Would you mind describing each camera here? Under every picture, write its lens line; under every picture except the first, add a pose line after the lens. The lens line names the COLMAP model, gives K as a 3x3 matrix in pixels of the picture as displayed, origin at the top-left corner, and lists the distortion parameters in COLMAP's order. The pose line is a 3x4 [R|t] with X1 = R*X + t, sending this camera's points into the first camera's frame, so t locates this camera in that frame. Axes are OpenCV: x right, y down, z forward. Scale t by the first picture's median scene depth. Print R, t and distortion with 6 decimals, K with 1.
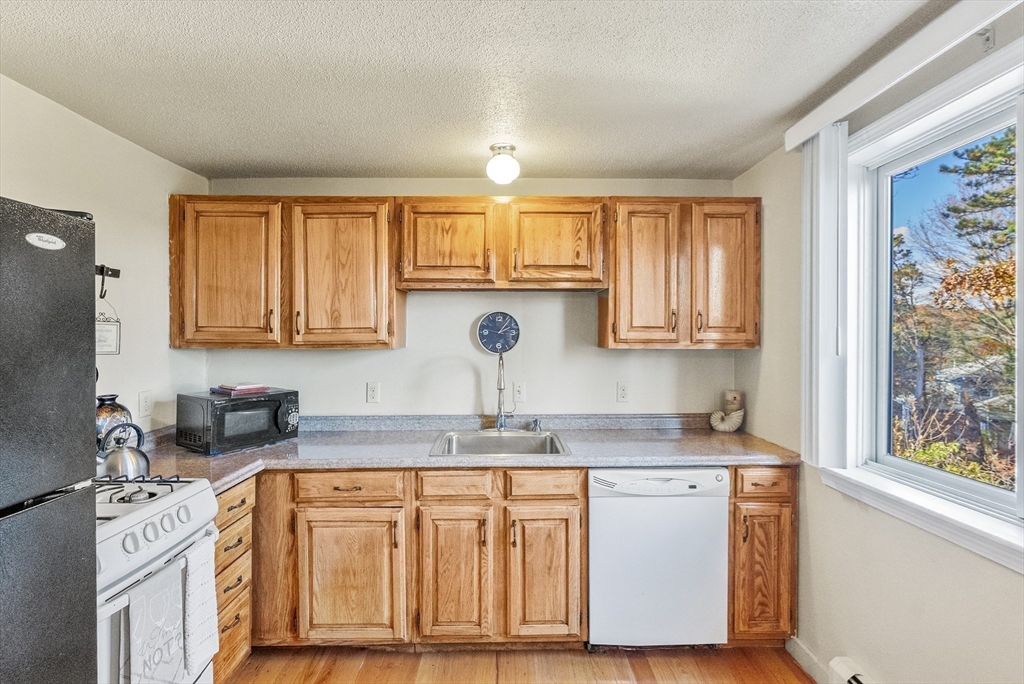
lens RADIAL K [[481.7, 0, 508.7], [0, 481.7, 342.1], [0, 0, 1]] dist [0.002100, -0.000960]
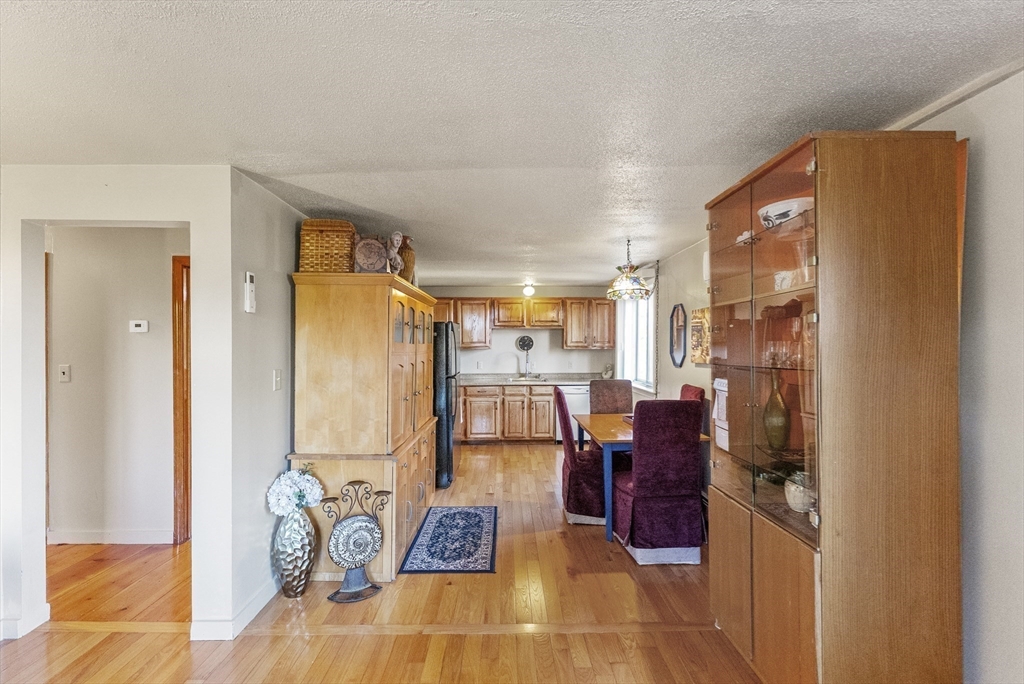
lens RADIAL K [[481.7, 0, 514.8], [0, 481.7, 341.2], [0, 0, 1]] dist [0.002100, -0.000960]
pose [[0.999912, 0.000072, 0.013250, -0.139658], [0.000116, 0.999900, -0.014163, 0.008585], [-0.013250, 0.014163, 0.999812, -2.046919]]
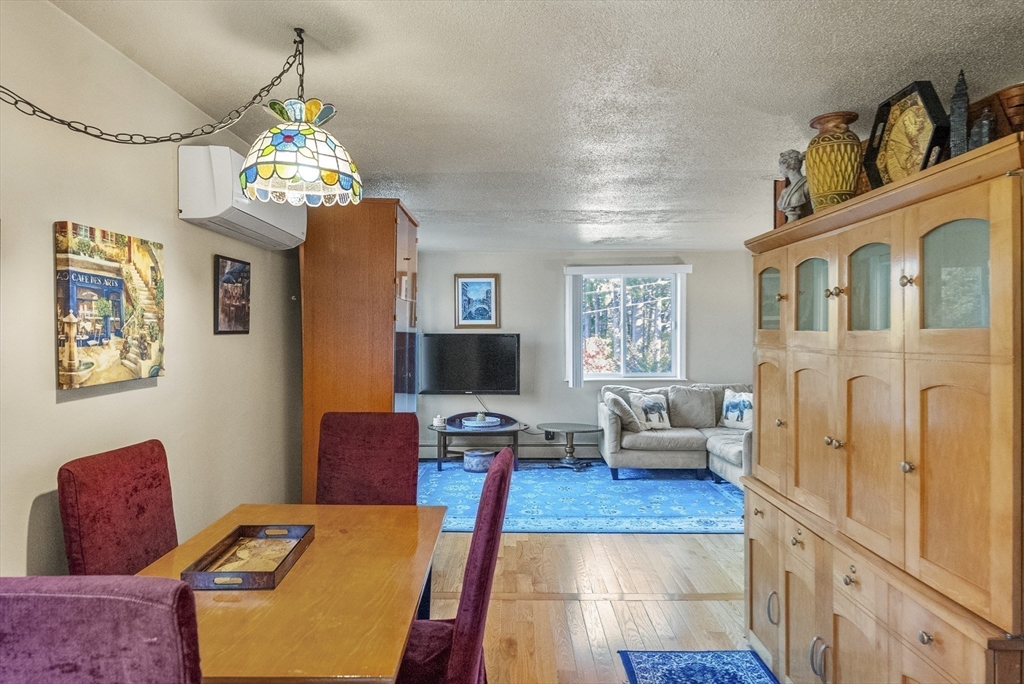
lens RADIAL K [[618.1, 0, 511.9], [0, 618.1, 339.6], [0, 0, 1]] dist [-0.000049, -0.000002]
pose [[-0.999974, -0.001251, 0.007058, 0.149463], [-0.001180, 0.999949, 0.010058, -0.008857], [-0.007070, 0.010049, -0.999925, 2.368622]]
